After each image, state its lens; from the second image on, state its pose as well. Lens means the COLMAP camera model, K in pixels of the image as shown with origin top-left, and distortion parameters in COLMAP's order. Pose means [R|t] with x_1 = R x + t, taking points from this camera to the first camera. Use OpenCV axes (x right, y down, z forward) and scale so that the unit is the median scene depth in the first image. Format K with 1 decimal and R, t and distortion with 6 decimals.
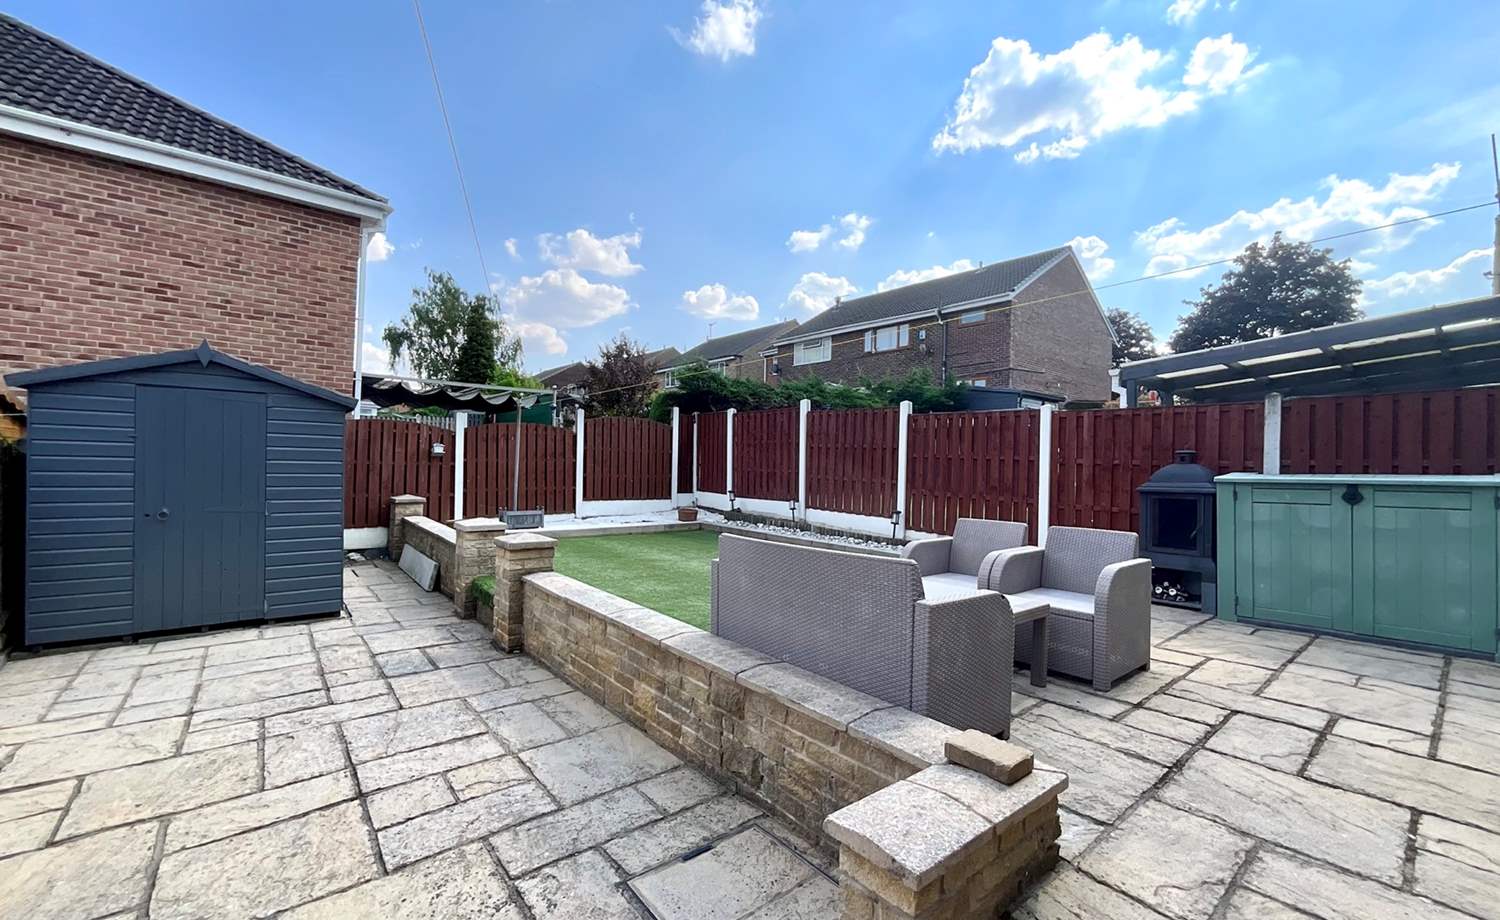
lens RADIAL K [[618.0, 0, 757.2], [0, 618.0, 463.0], [0, 0, 1]] dist [-0.002154, 0.000373]
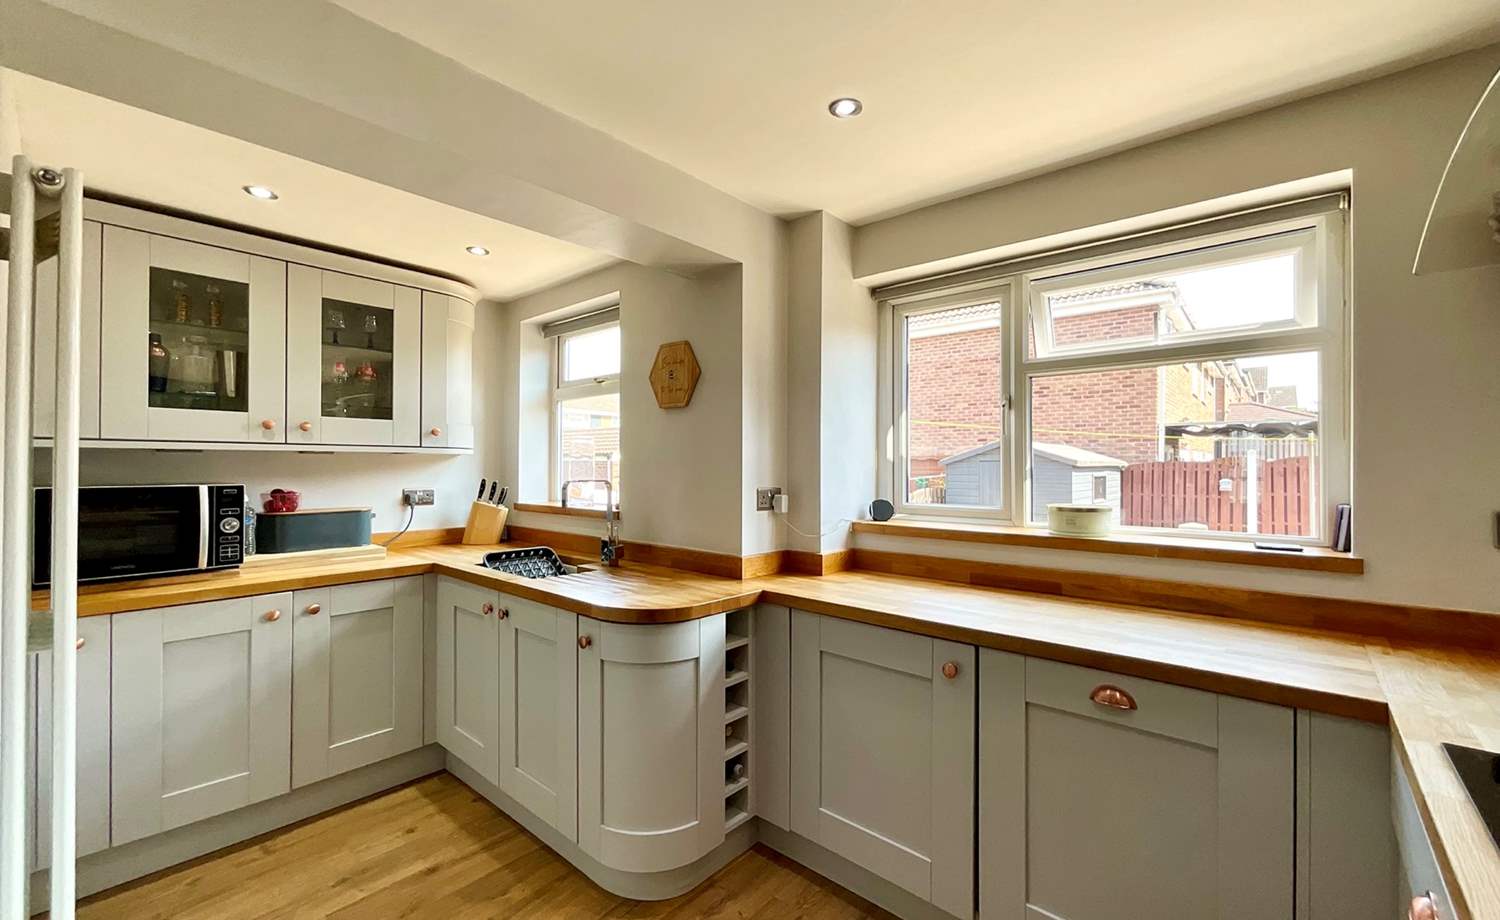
lens RADIAL K [[608.8, 0, 737.8], [0, 608.8, 459.5], [0, 0, 1]] dist [-0.000210, 0.000025]
pose [[0.127312, -0.031724, -0.991355, 0.347737], [0.000568, 0.999491, -0.031912, -0.024522], [0.991863, 0.003499, 0.127265, -0.018071]]
